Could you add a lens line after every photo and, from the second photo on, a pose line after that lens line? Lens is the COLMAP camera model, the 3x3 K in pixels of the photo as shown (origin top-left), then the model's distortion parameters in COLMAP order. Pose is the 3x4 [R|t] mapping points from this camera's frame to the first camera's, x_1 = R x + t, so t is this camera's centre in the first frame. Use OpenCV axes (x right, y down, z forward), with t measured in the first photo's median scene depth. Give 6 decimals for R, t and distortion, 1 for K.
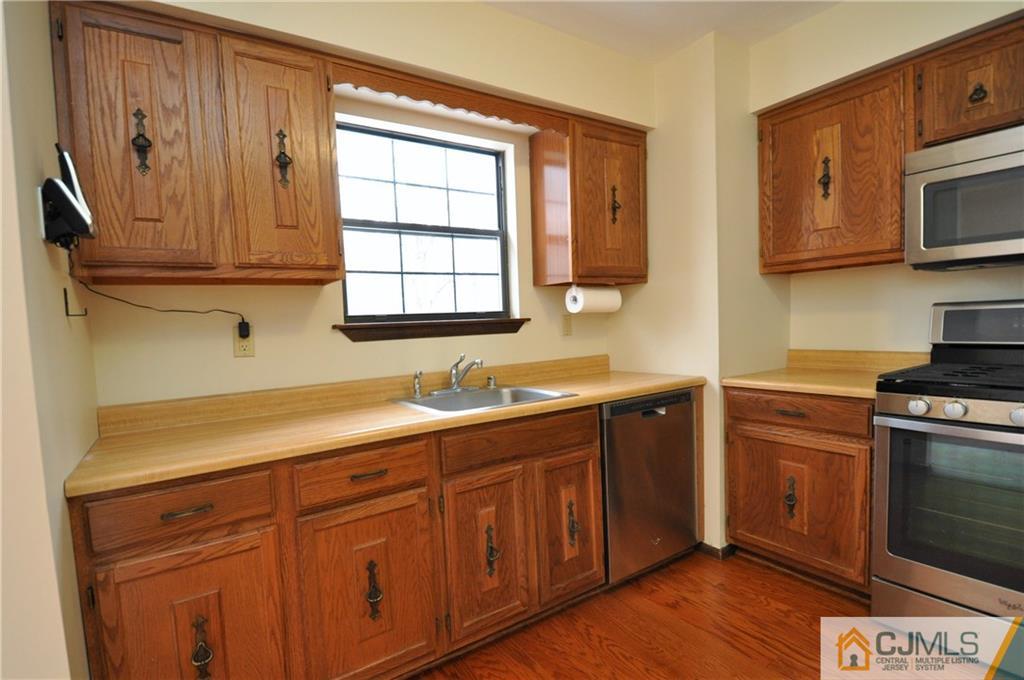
lens RADIAL K [[474.7, 0, 476.4], [0, 474.7, 355.7], [0, 0, 1]] dist [0.018535, -0.032743]
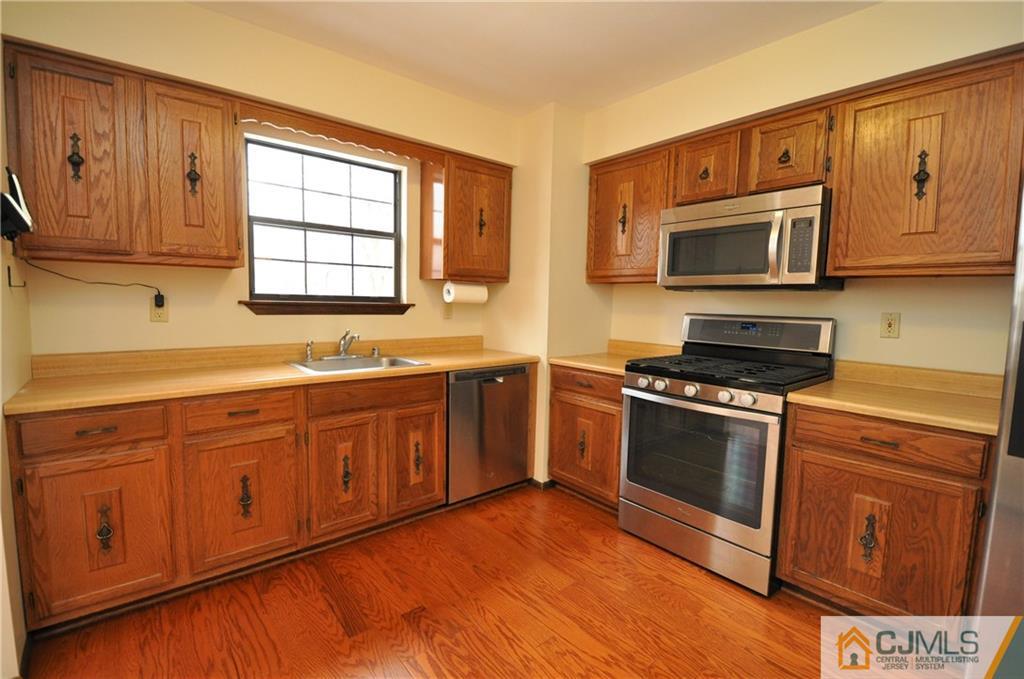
lens RADIAL K [[451.9, 0, 512.0], [0, 451.9, 339.5], [0, 0, 1]] dist [-0.001194, -0.015513]
pose [[0.987573, 0.054586, 0.147376, 0.268675], [-0.057391, 0.998241, 0.014844, -0.022338], [-0.146307, -0.023117, 0.988969, -0.325246]]
